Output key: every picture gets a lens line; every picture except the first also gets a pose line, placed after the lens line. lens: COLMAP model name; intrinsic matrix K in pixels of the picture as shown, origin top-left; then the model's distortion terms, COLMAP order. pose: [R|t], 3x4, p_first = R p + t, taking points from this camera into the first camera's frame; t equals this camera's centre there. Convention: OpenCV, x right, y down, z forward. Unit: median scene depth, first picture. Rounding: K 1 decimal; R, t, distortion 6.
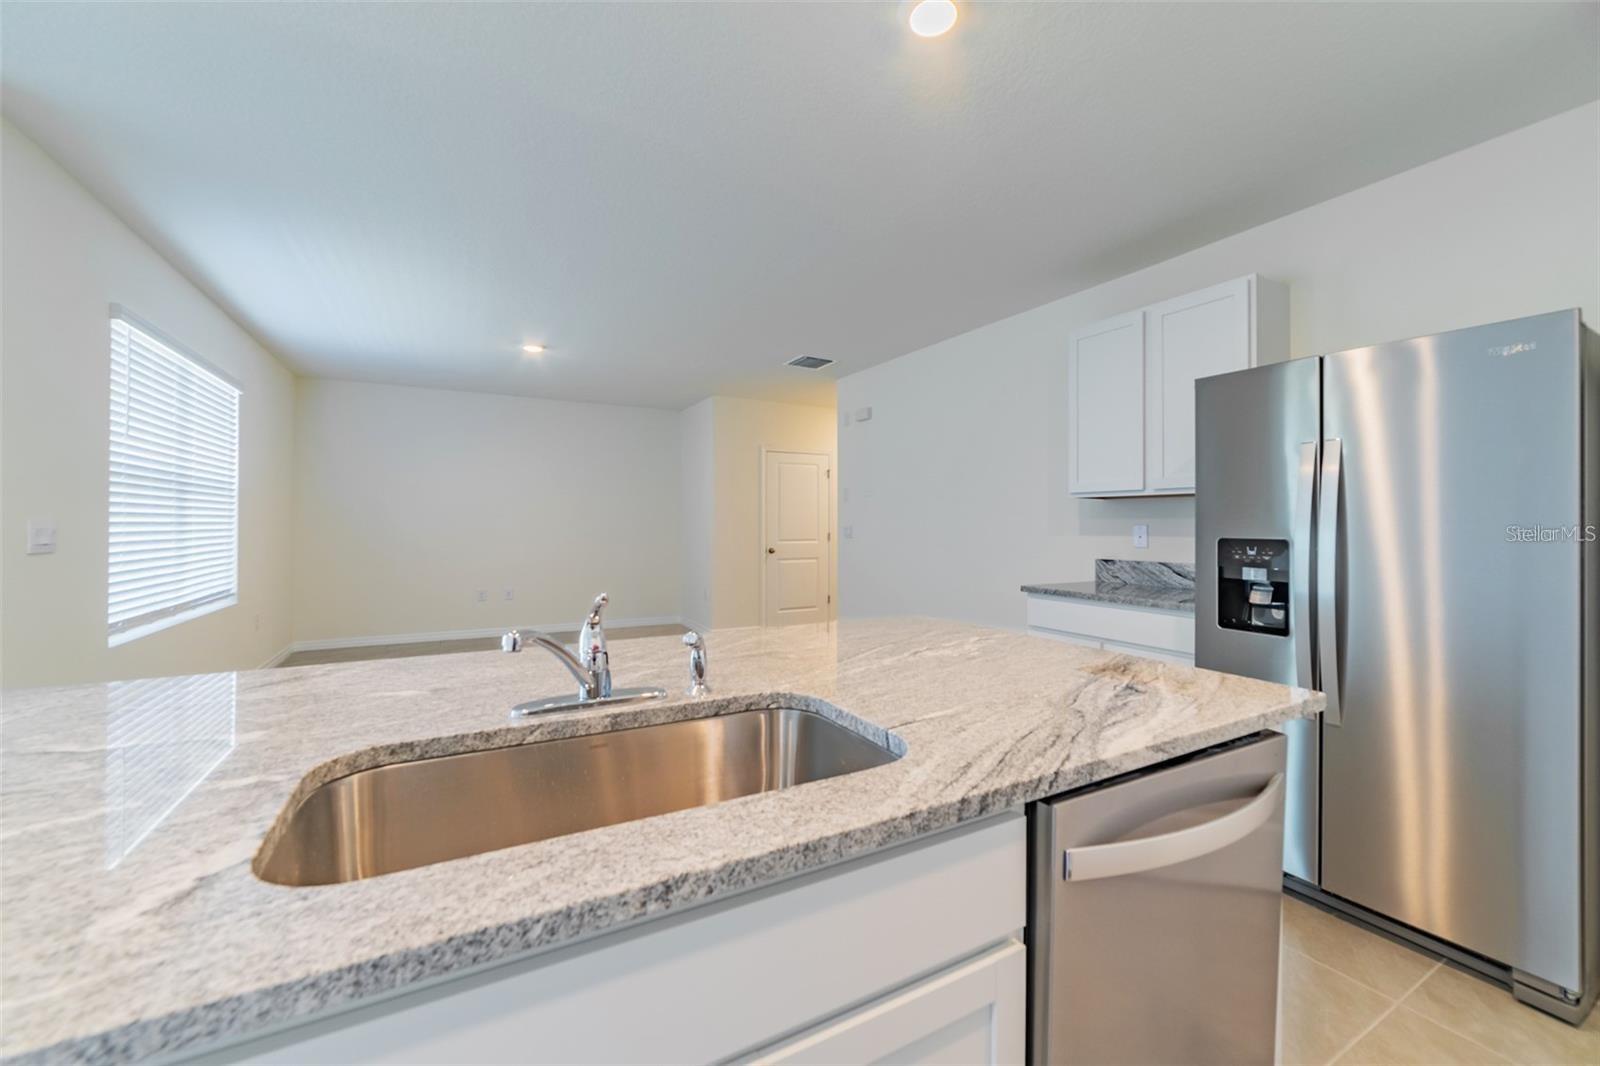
lens RADIAL K [[622.8, 0, 800.6], [0, 622.8, 524.1], [0, 0, 1]] dist [-0.018530, 0.004420]
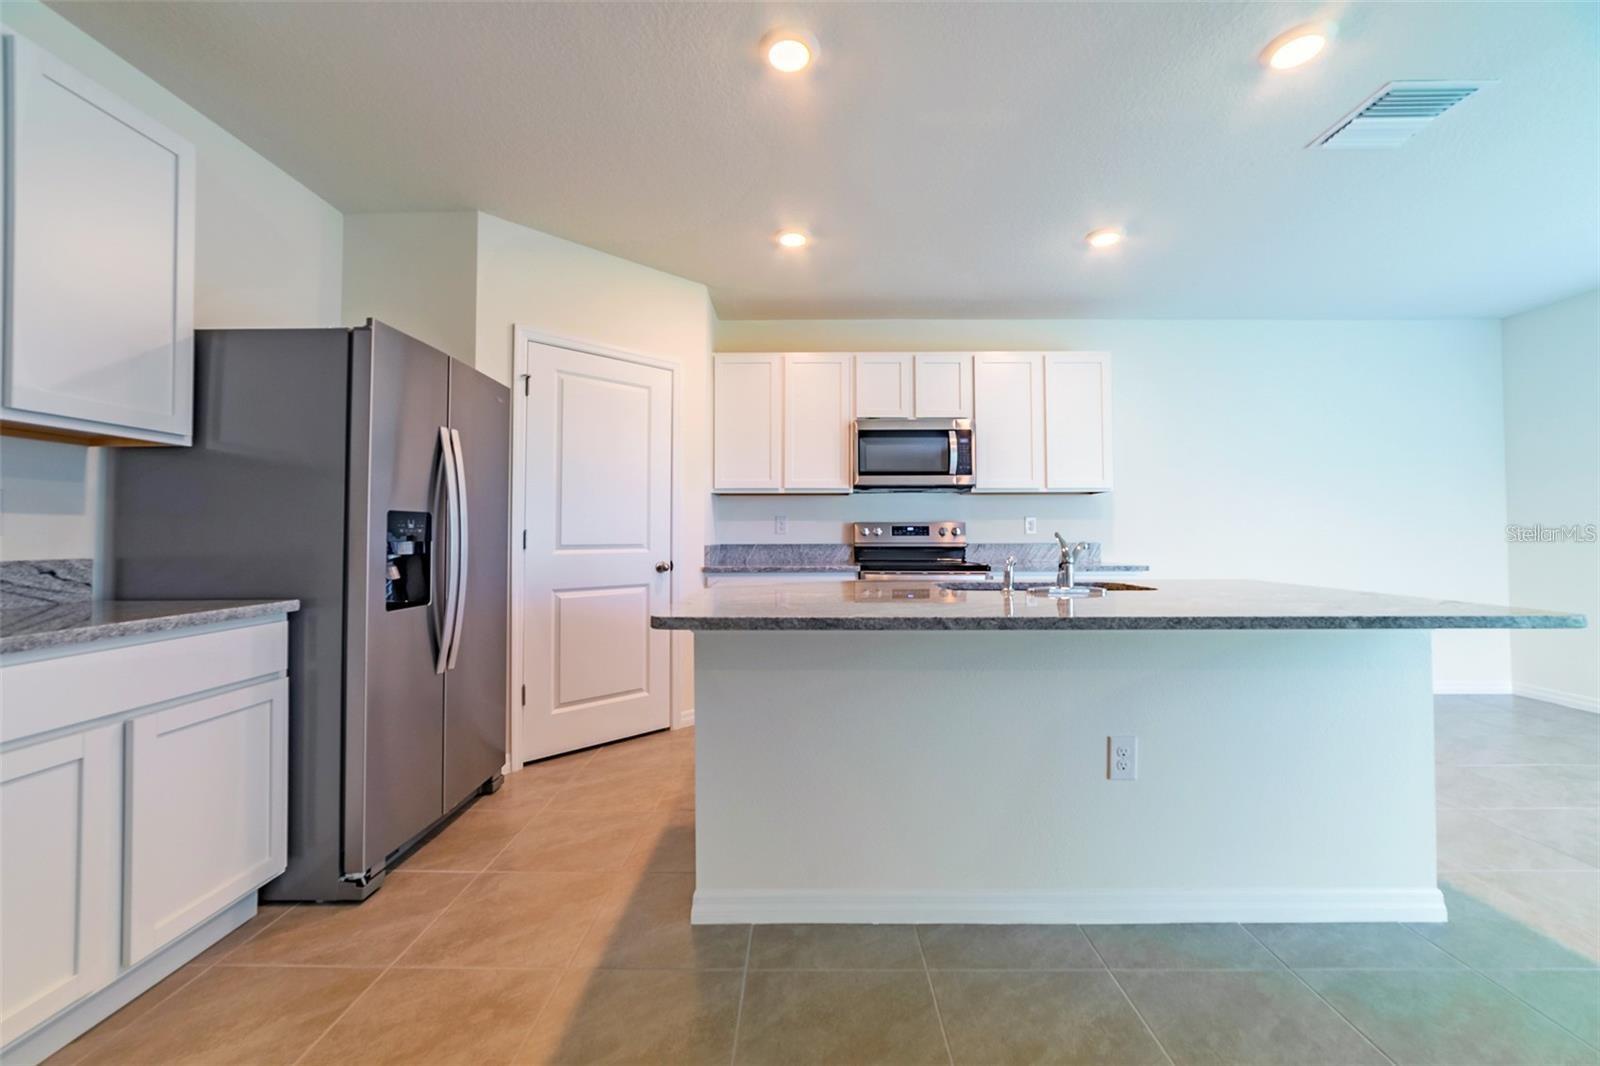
lens RADIAL K [[622.8, 0, 802.5], [0, 622.8, 516.7], [0, 0, 1]] dist [-0.018530, 0.004420]
pose [[-0.871281, 0.010121, 0.490679, -0.160877], [-0.002754, 0.999671, -0.025509, 0.030662], [-0.490776, -0.023577, -0.870967, 0.862553]]
